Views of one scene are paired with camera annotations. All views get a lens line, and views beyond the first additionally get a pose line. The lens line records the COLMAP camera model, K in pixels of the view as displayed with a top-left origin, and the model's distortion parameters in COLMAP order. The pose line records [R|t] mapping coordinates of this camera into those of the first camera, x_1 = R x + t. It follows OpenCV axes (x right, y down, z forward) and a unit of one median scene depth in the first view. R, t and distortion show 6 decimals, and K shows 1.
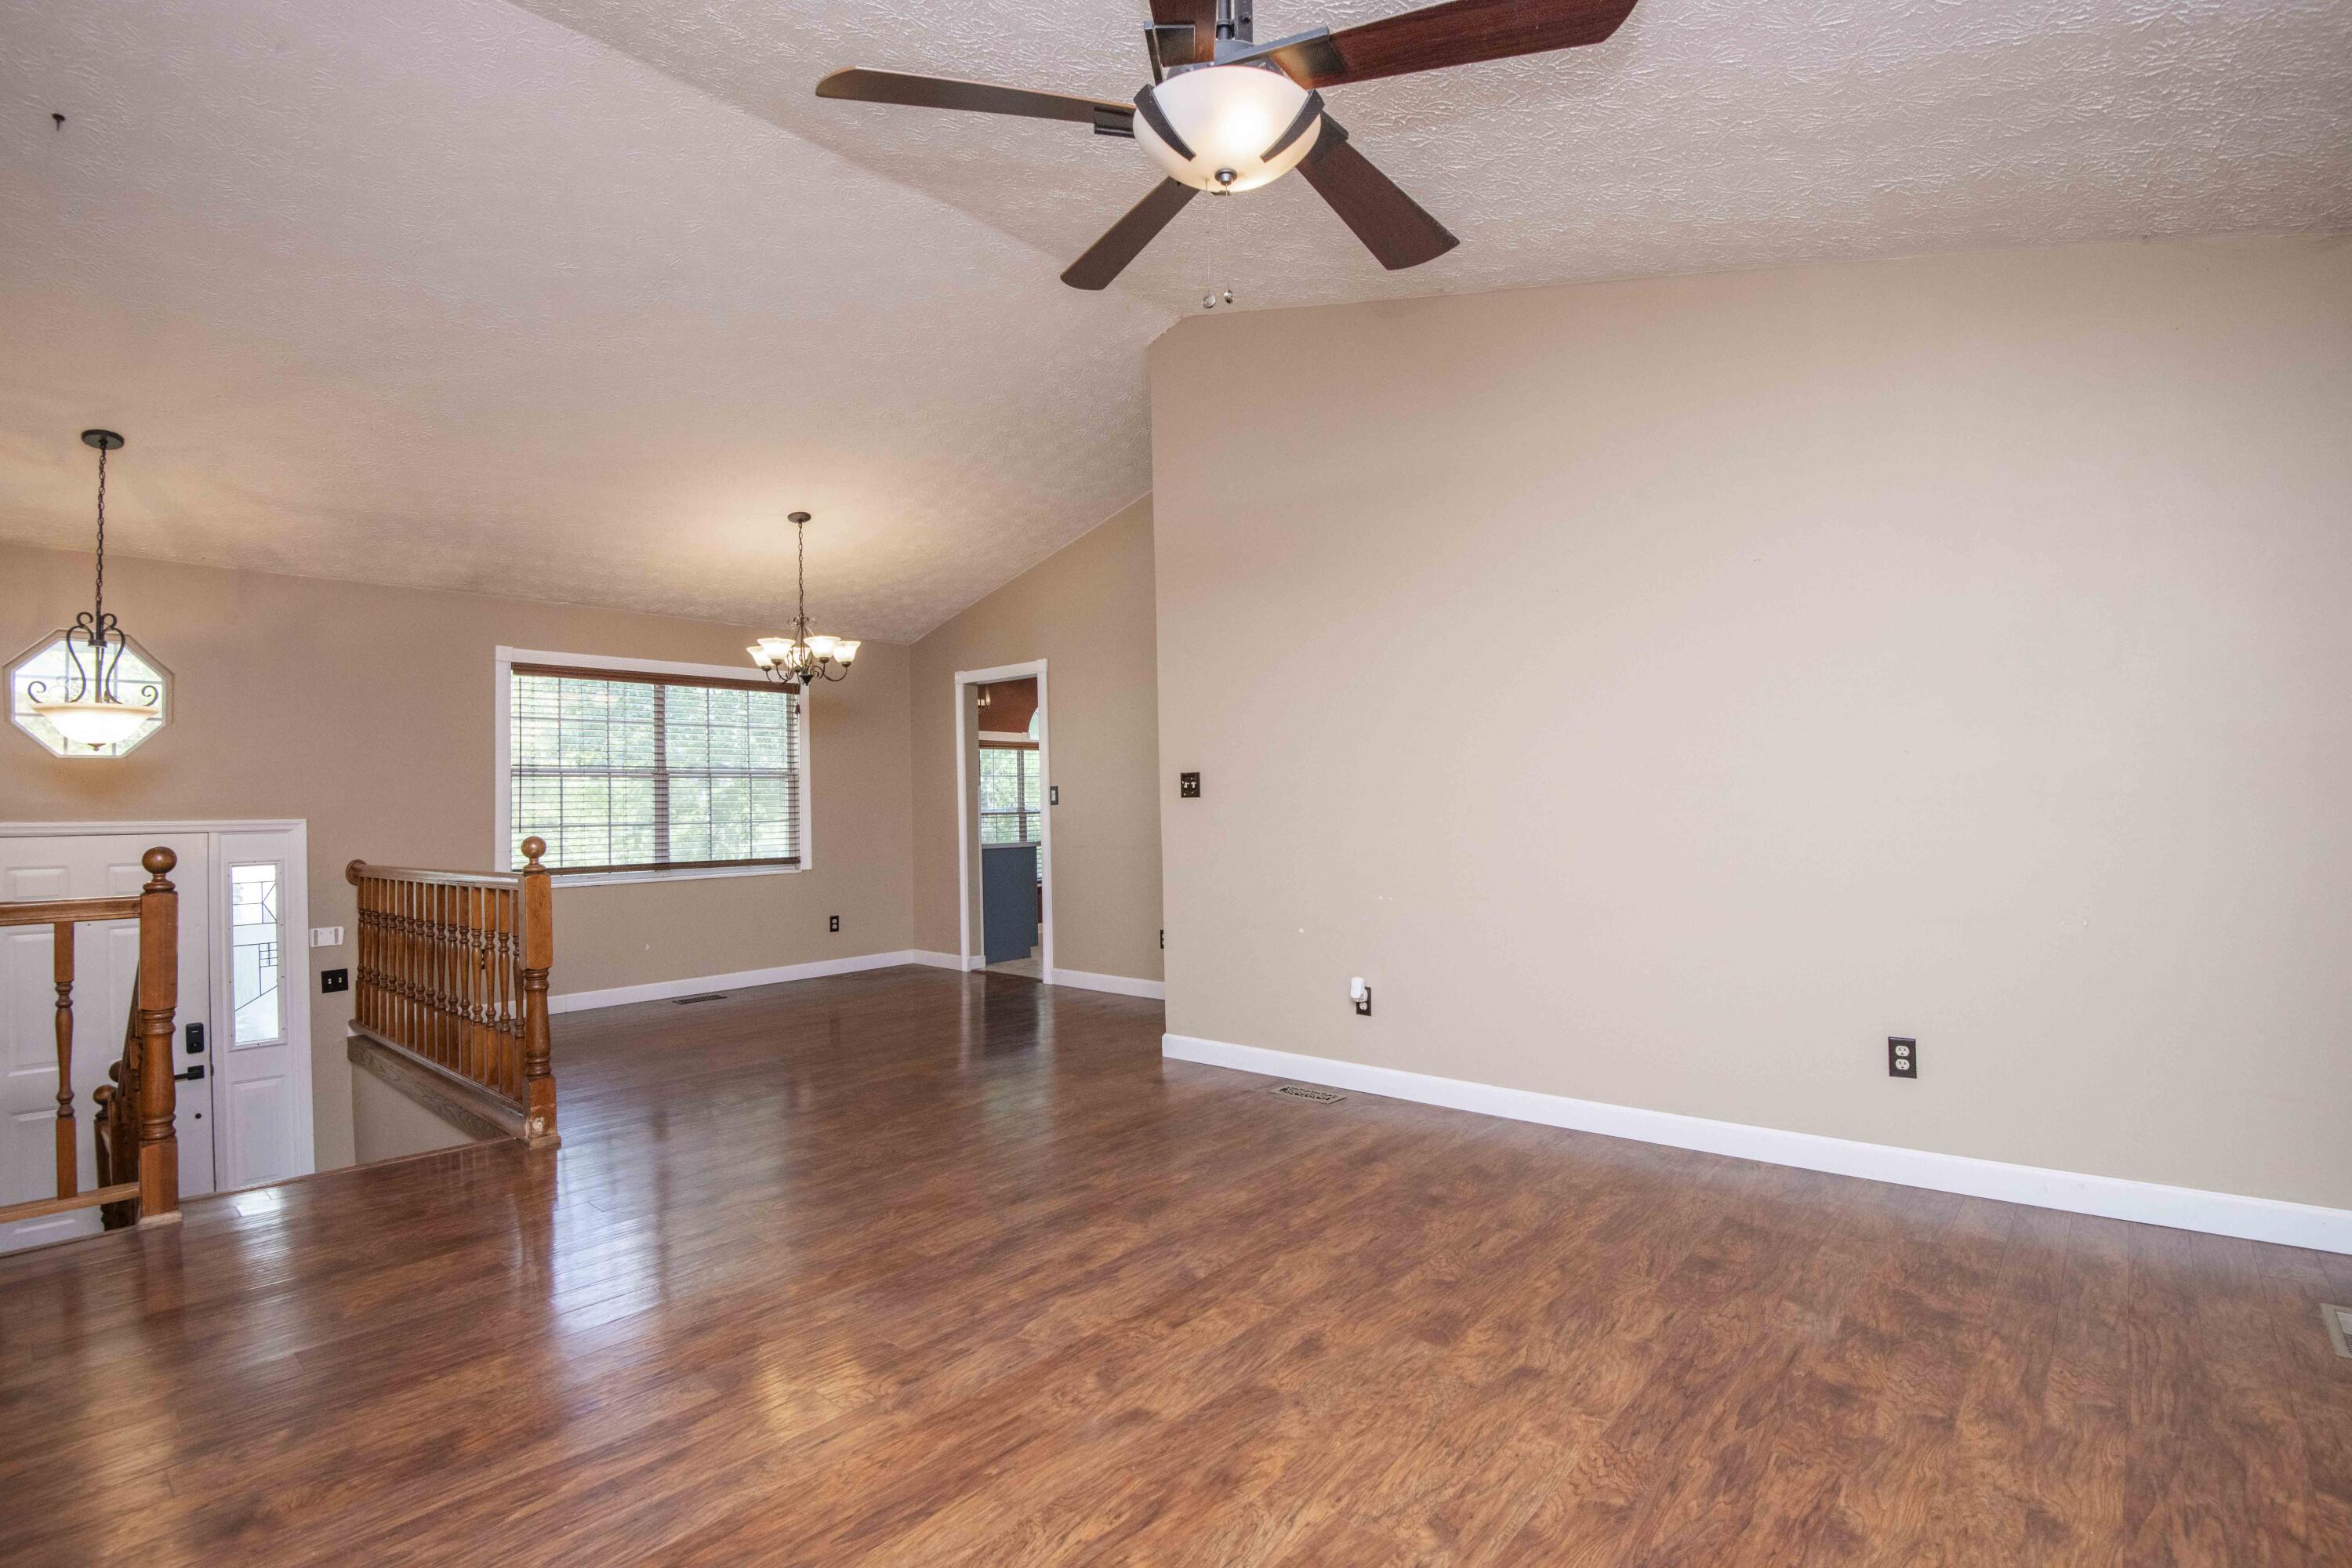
lens RADIAL K [[1093.8, 0, 1186.2], [0, 1093.8, 783.0], [0, 0, 1]] dist [-0.022607, -0.012366]
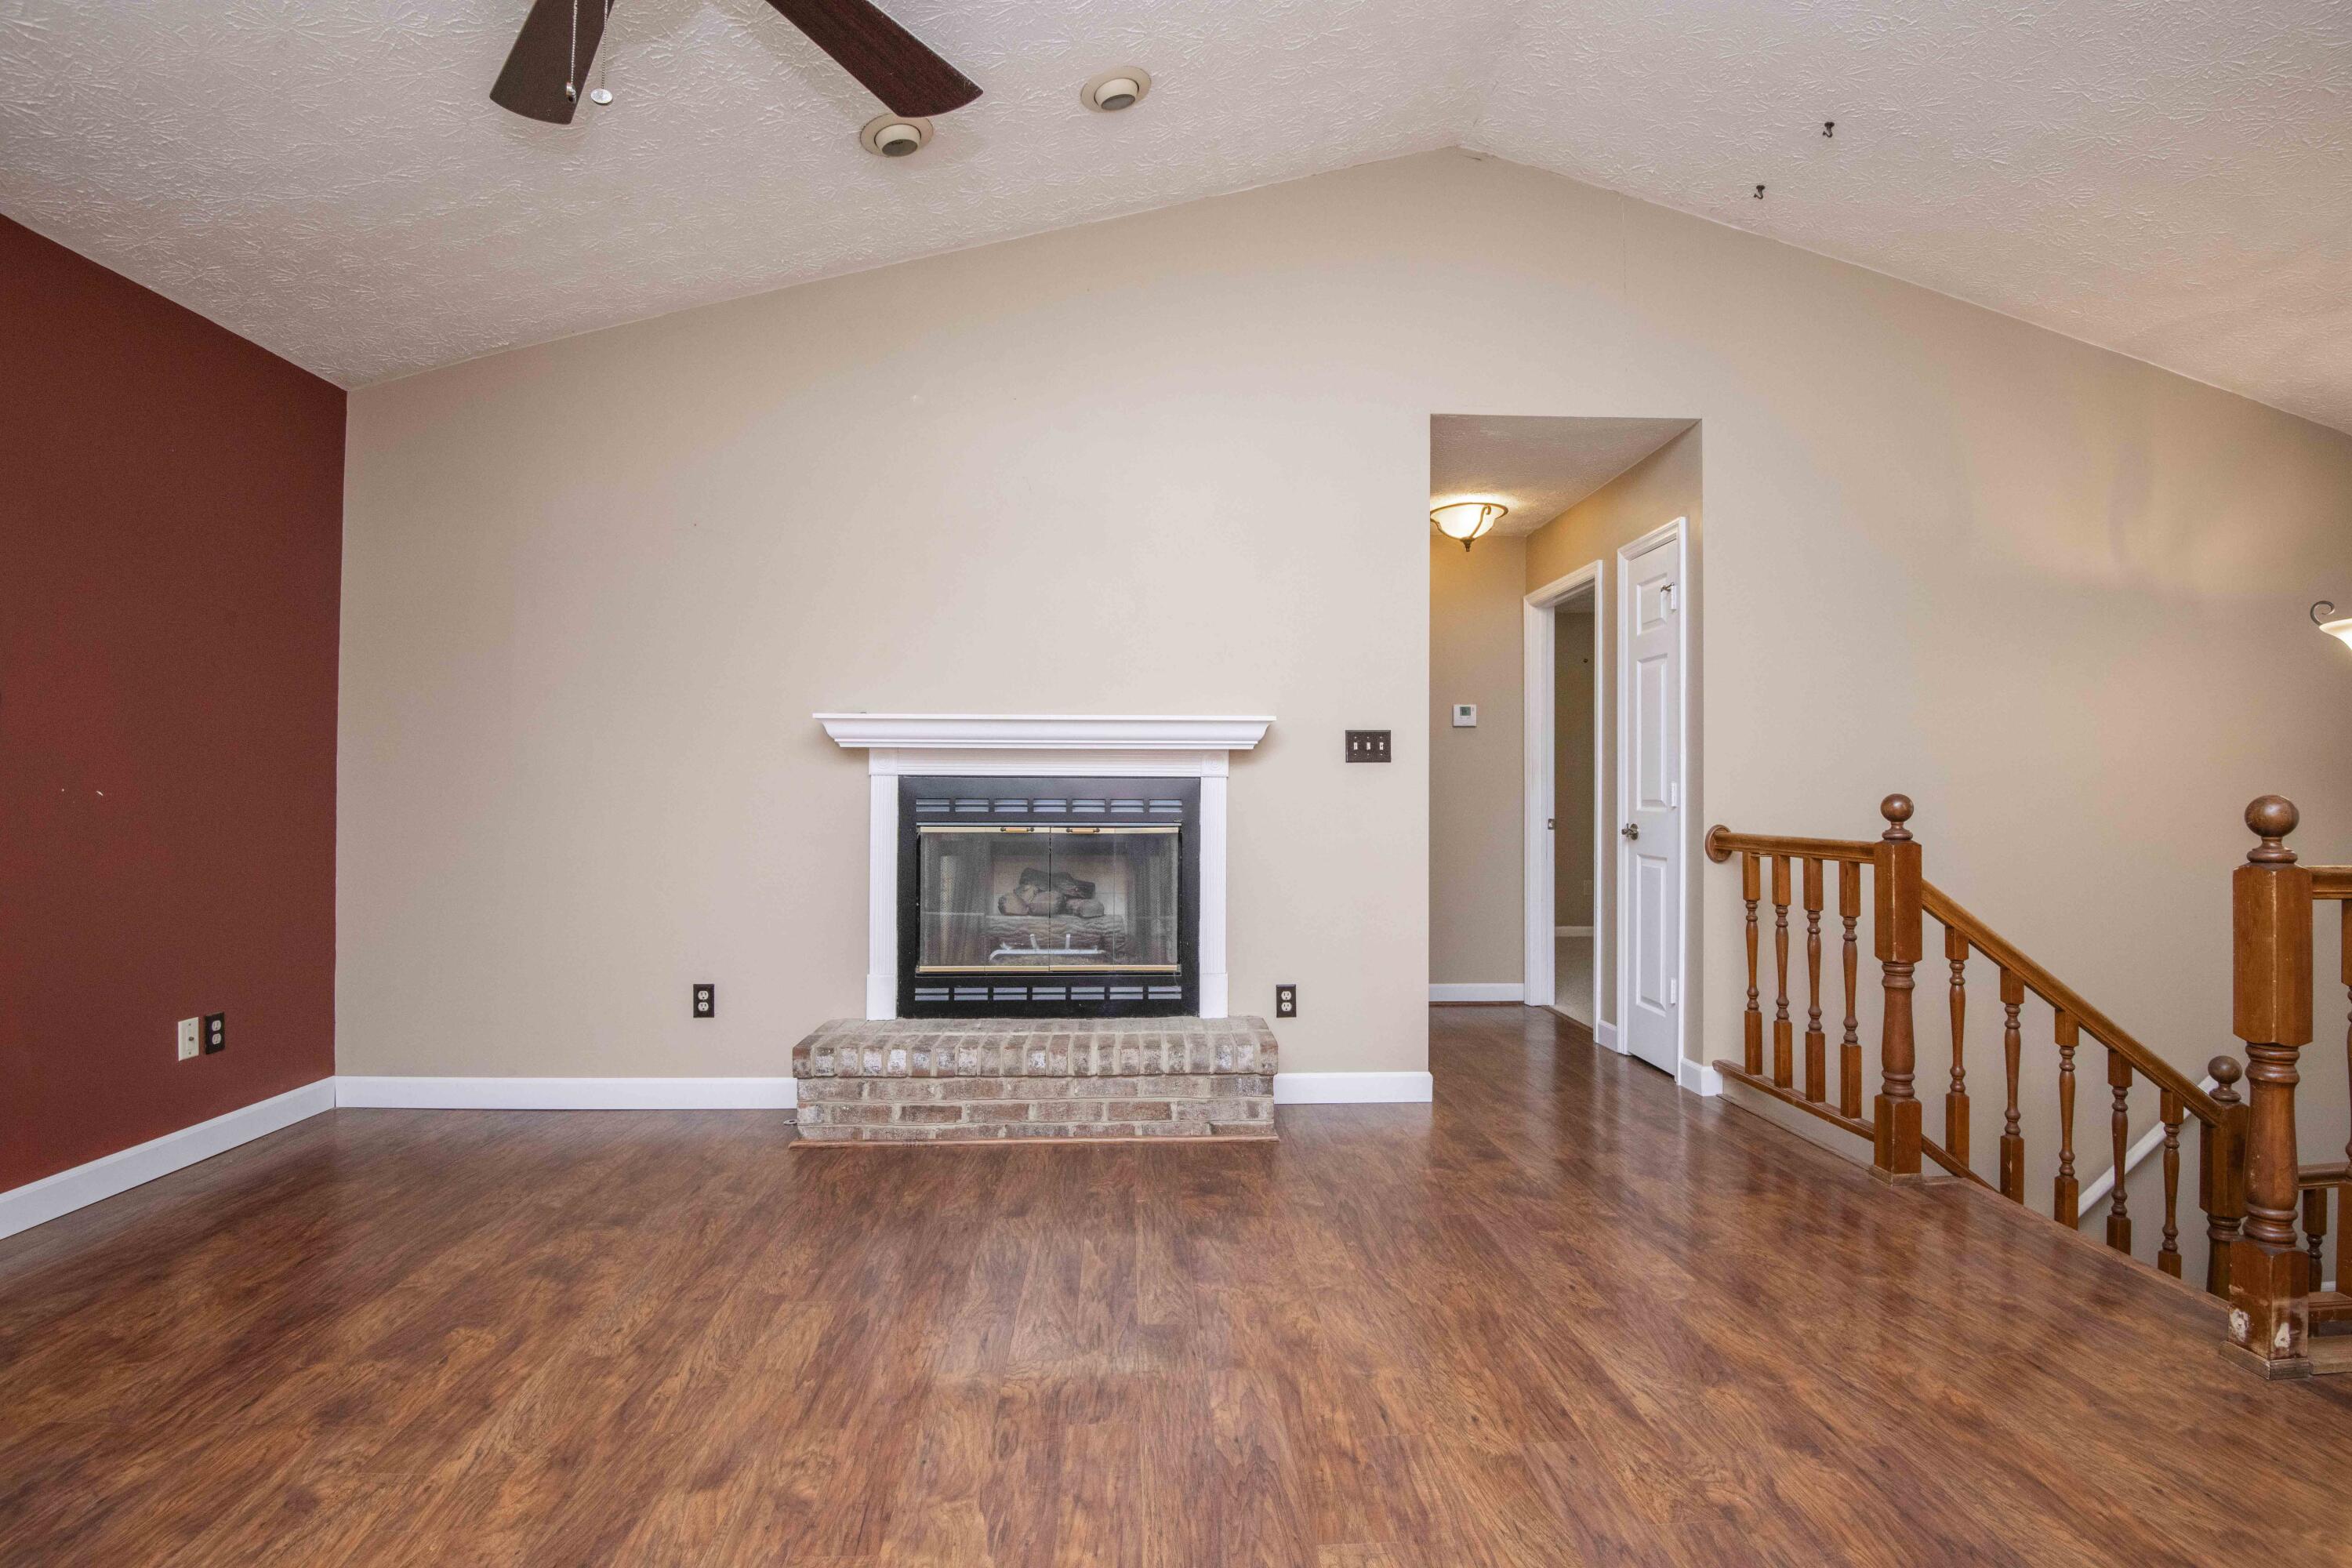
lens RADIAL K [[1093.8, 0, 1186.6], [0, 1093.8, 778.9], [0, 0, 1]] dist [-0.022607, -0.012366]
pose [[-0.714767, 0.009491, -0.699298, 0.273737], [0.026506, 0.999557, -0.013527, 0.065610], [0.698860, -0.028205, -0.714702, 1.912402]]
